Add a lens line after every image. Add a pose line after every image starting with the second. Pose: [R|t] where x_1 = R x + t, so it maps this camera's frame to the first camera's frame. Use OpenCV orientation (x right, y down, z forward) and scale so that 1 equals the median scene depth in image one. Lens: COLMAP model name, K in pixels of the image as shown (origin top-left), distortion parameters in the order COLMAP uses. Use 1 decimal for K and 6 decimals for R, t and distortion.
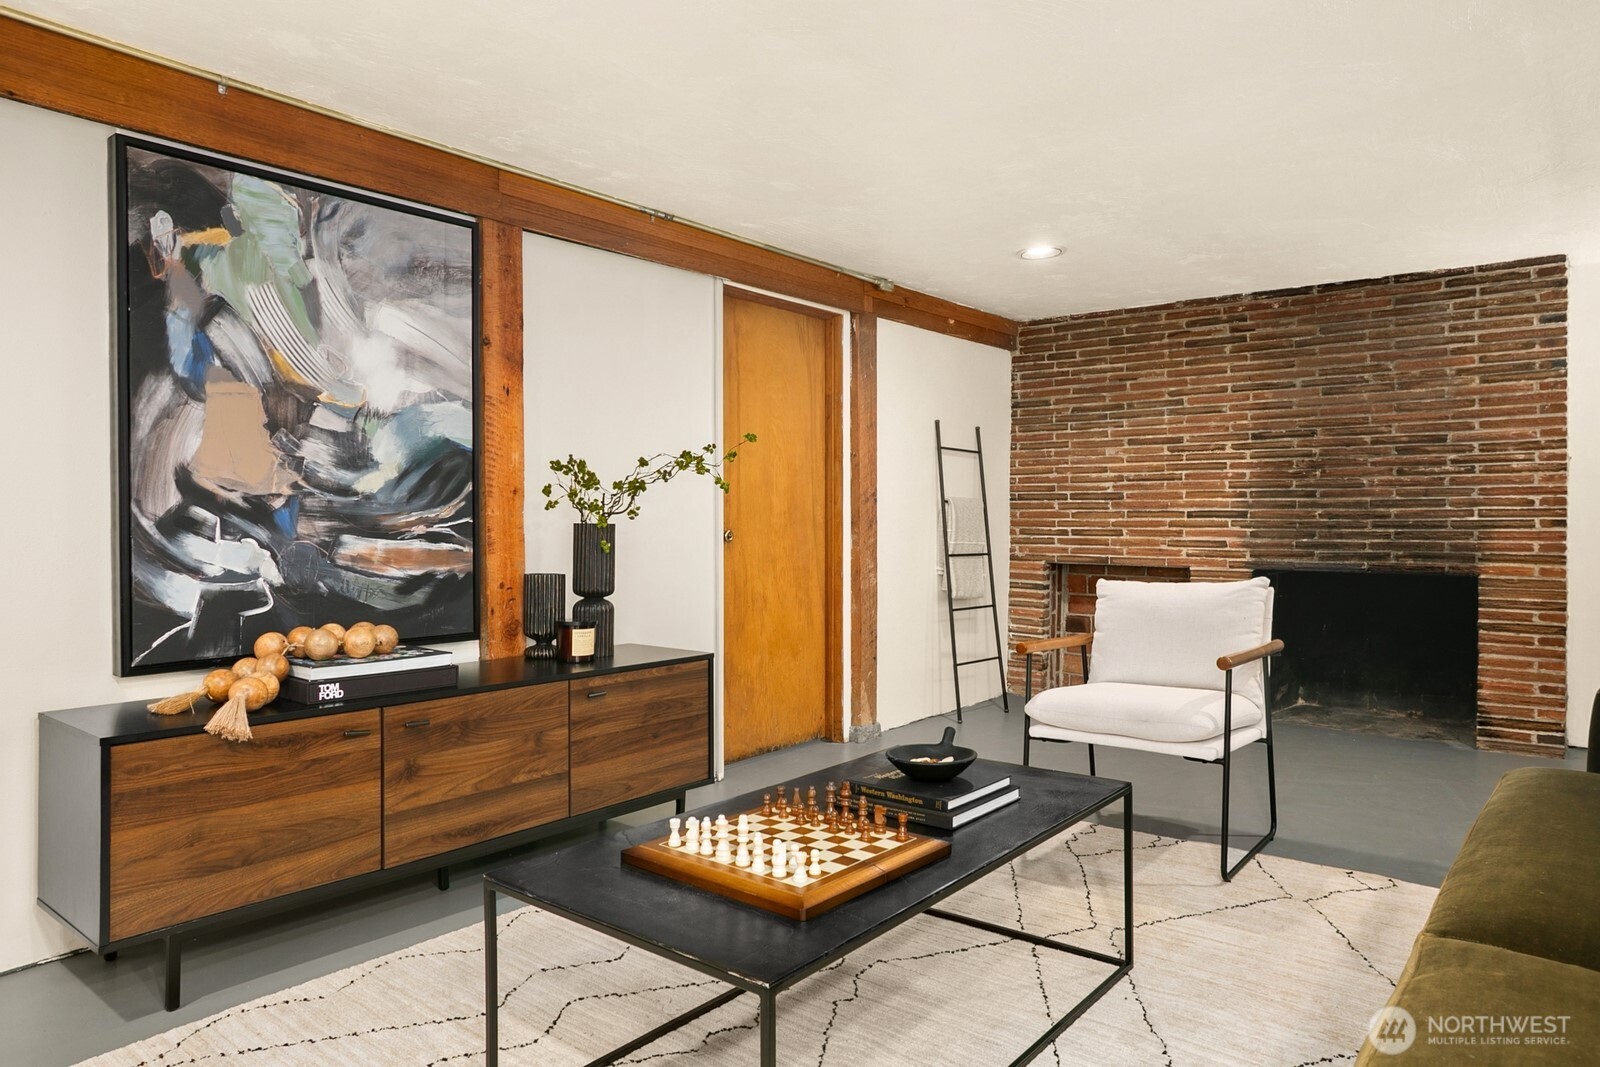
lens RADIAL K [[1017.5, 0, 795.3], [0, 1017.5, 523.2], [0, 0, 1]] dist [-0.007719, 0.000198]
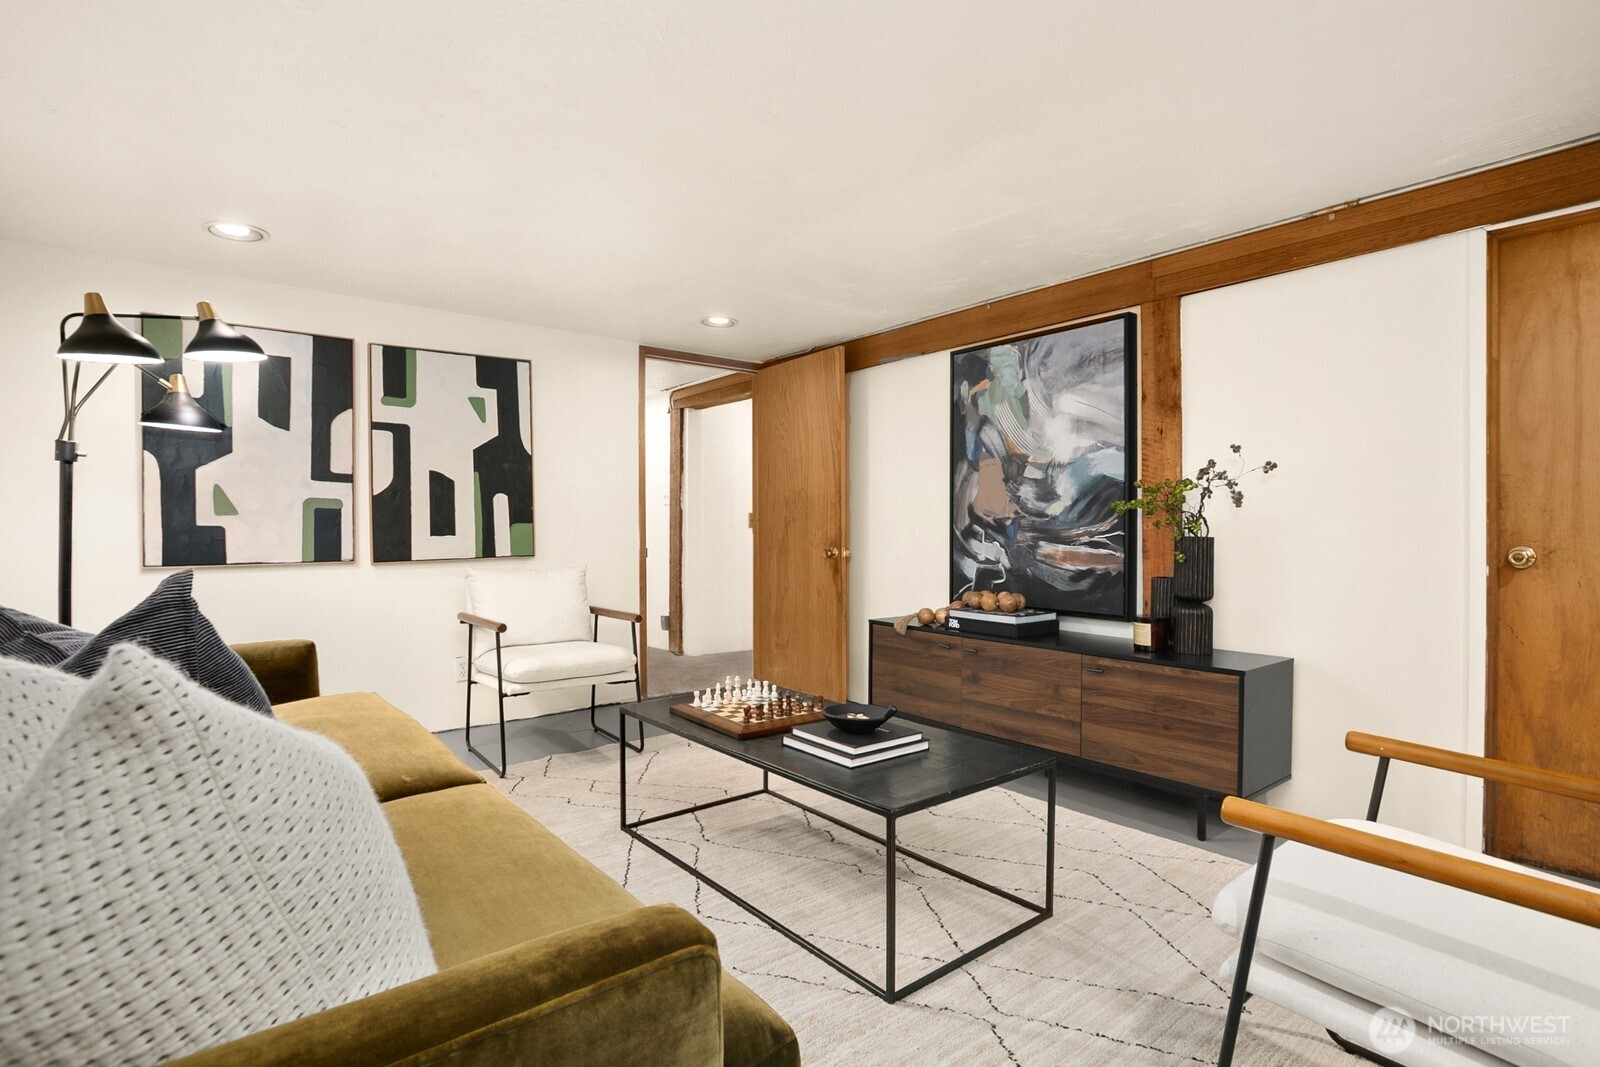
lens RADIAL K [[766.1, 0, 793.0], [0, 766.1, 536.5], [0, 0, 1]] dist [-0.007280, -0.000426]
pose [[-0.187822, 0.011916, -0.982131, 0.849622], [-0.007319, 0.999882, 0.013531, -0.010105], [0.982176, 0.009729, -0.187712, 0.840270]]
